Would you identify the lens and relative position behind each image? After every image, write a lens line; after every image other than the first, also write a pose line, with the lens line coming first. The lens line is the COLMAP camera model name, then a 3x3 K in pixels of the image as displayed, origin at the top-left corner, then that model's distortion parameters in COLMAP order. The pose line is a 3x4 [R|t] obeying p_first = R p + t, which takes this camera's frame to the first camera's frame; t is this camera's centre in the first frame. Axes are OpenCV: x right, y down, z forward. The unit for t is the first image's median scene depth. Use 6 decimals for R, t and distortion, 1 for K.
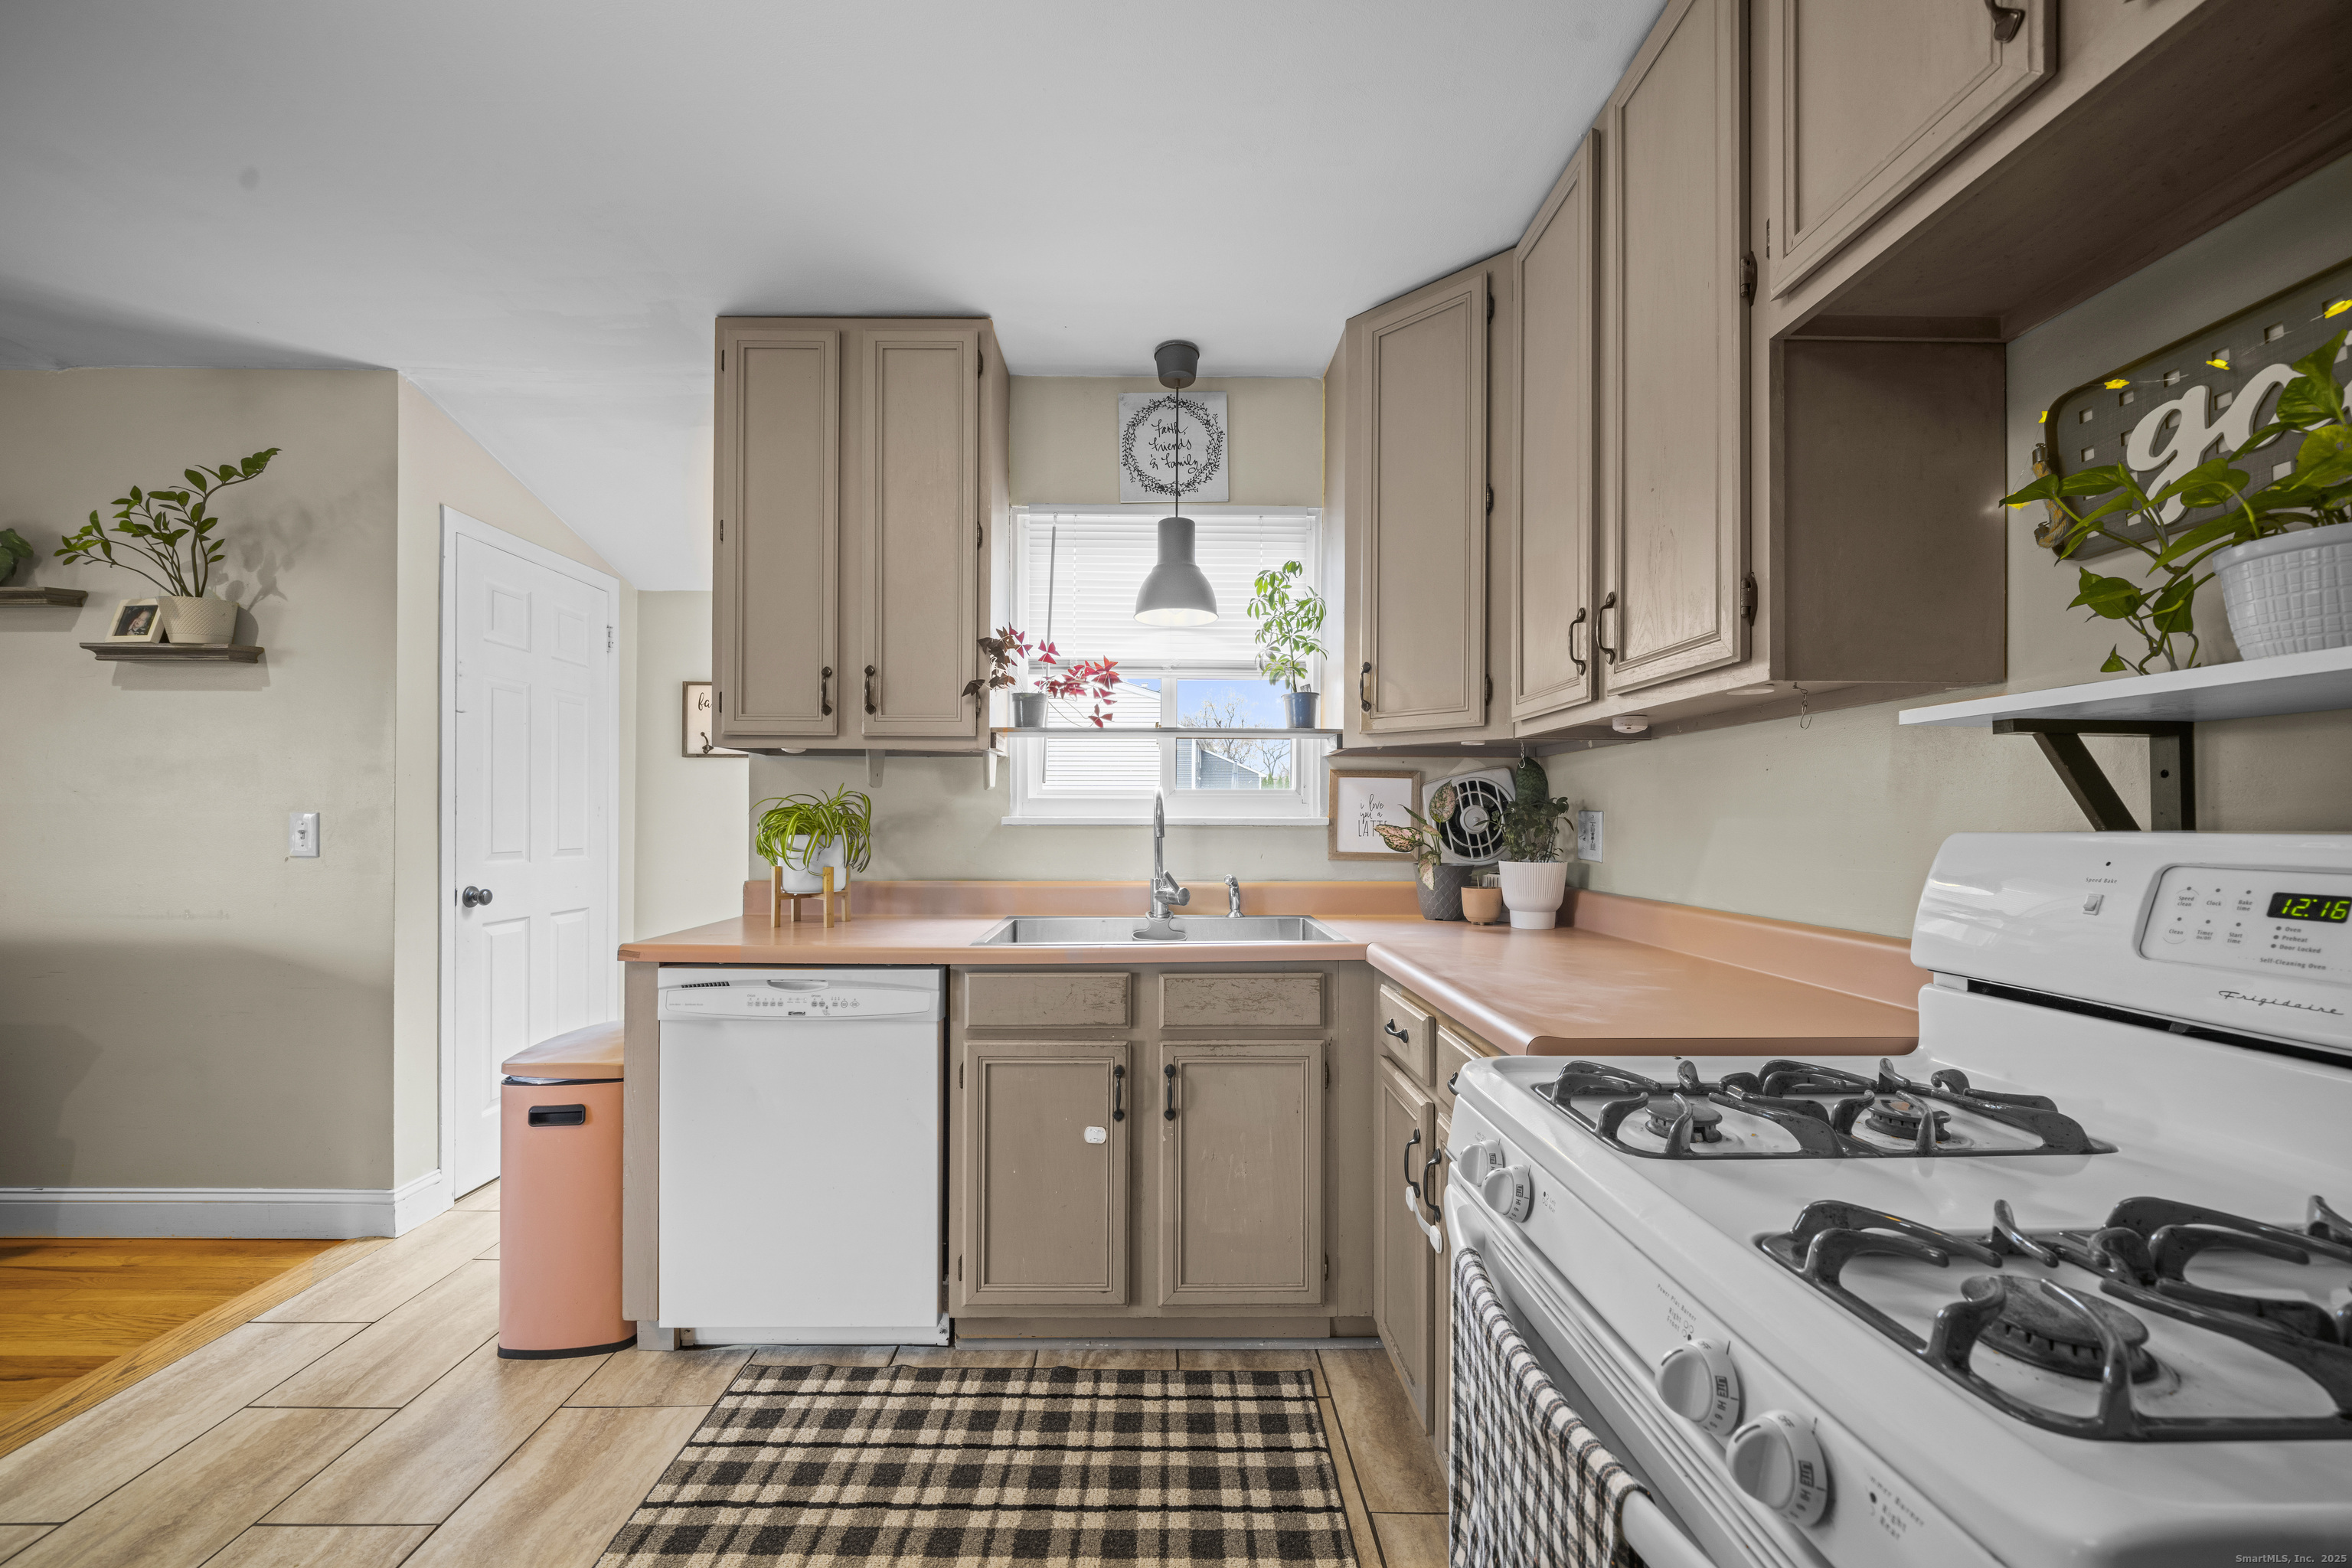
lens RADIAL K [[936.1, 0, 1169.3], [0, 936.1, 816.7], [0, 0, 1]] dist [-0.002077, -0.000010]
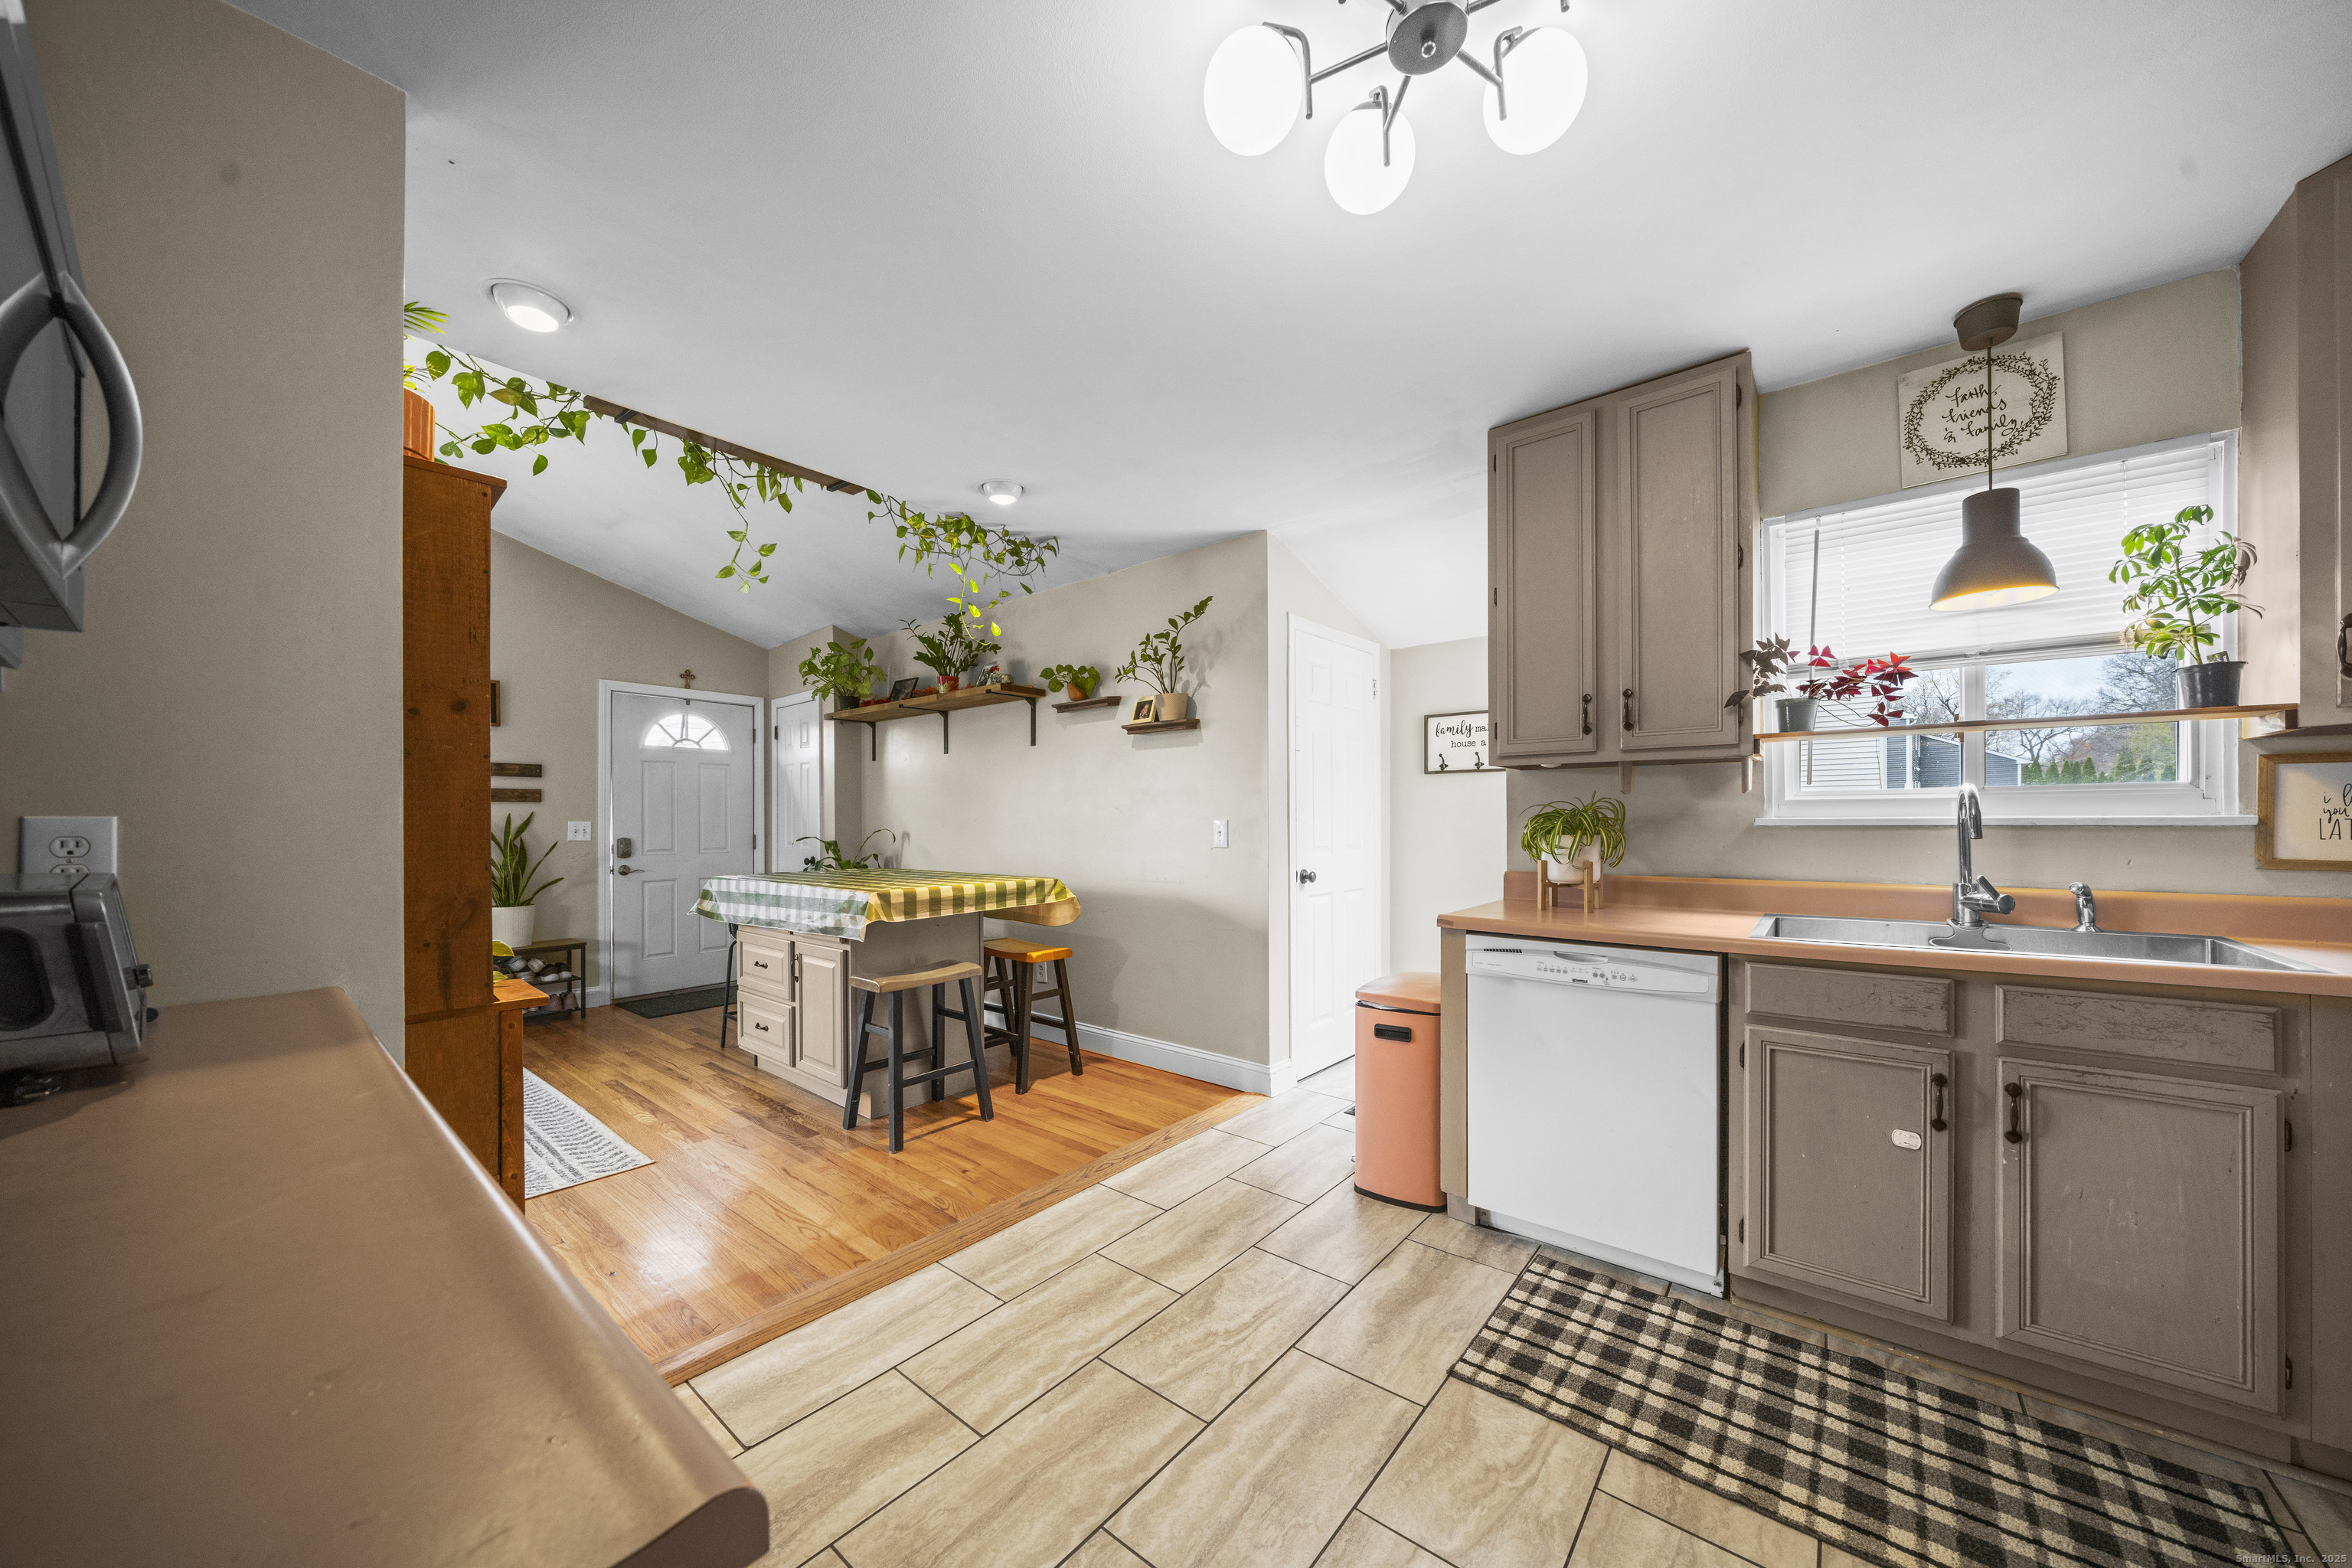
lens RADIAL K [[815.8, 0, 1164.1], [0, 815.8, 820.8], [0, 0, 1]] dist [-0.007584, 0.000297]
pose [[0.757171, -0.007476, -0.653174, -0.095750], [0.009018, 0.999959, -0.000990, -0.002437], [0.653154, -0.005141, 0.757207, -0.136001]]
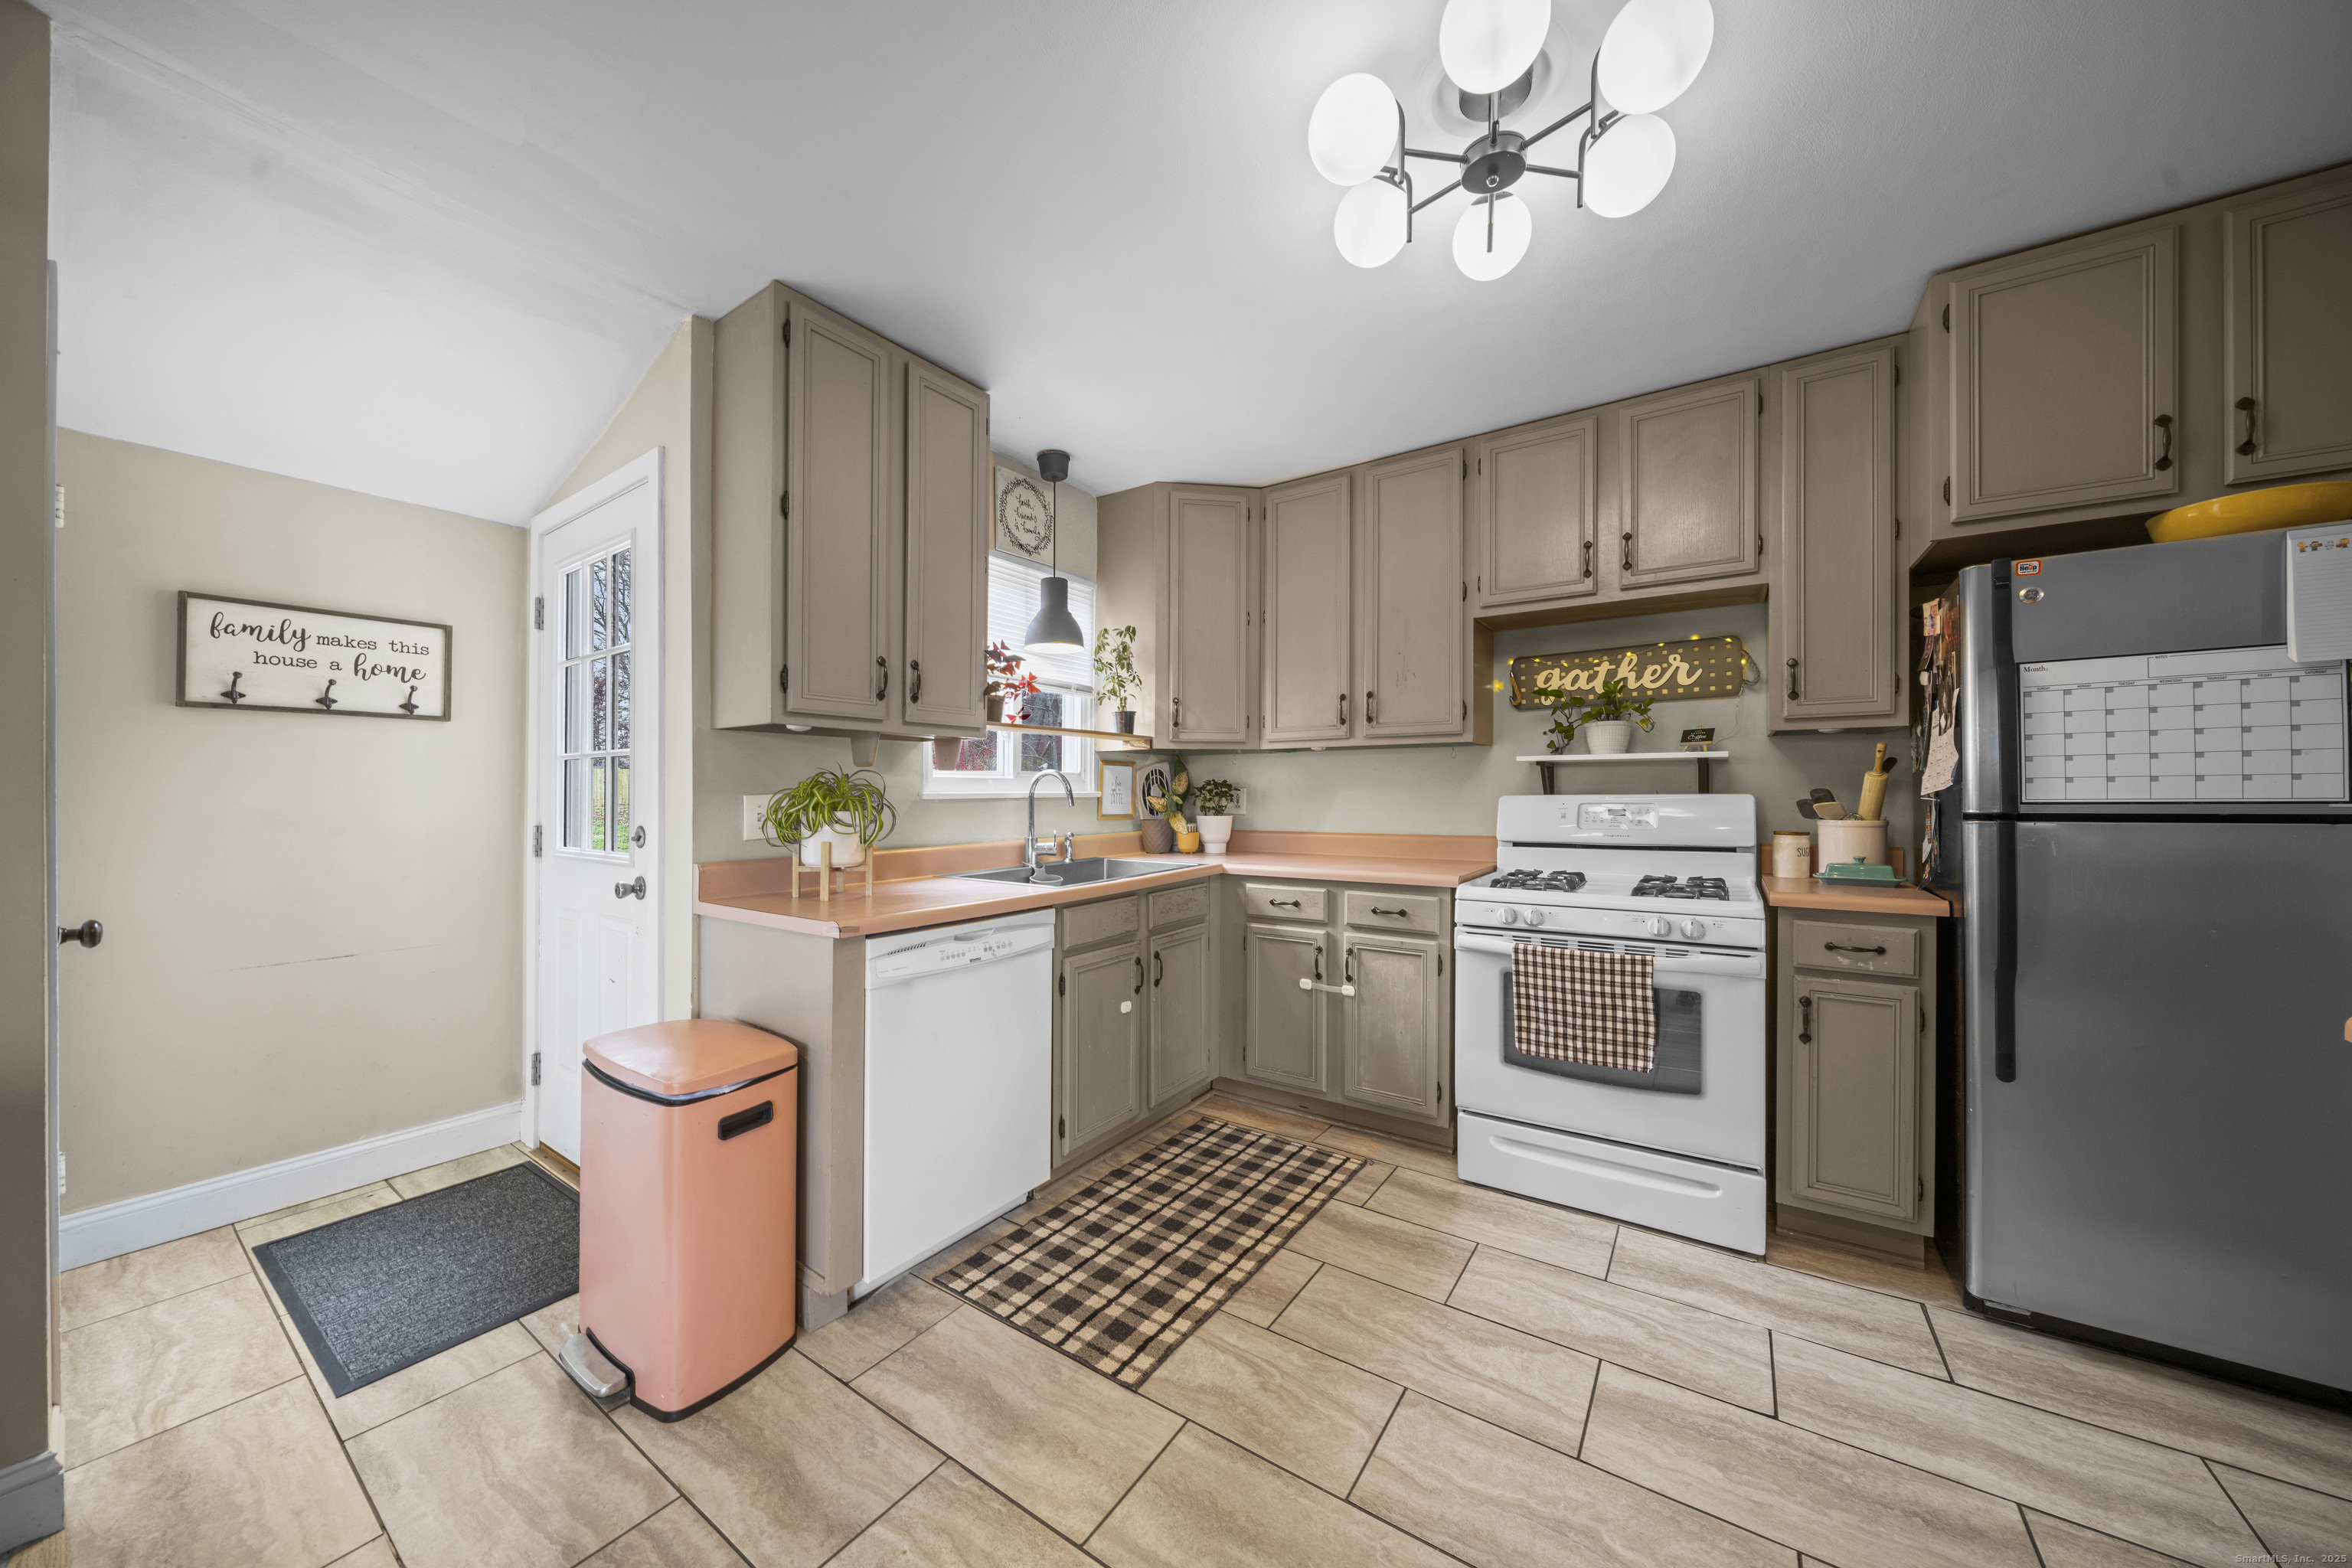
lens RADIAL K [[795.0, 0, 1176.0], [0, 795.0, 797.9], [0, 0, 1]] dist [-0.007402, 0.000076]
pose [[0.581624, -0.011903, 0.813371, -0.904489], [0.003505, 0.999920, 0.012127, -0.005065], [-0.813451, -0.004202, 0.581619, 0.176998]]
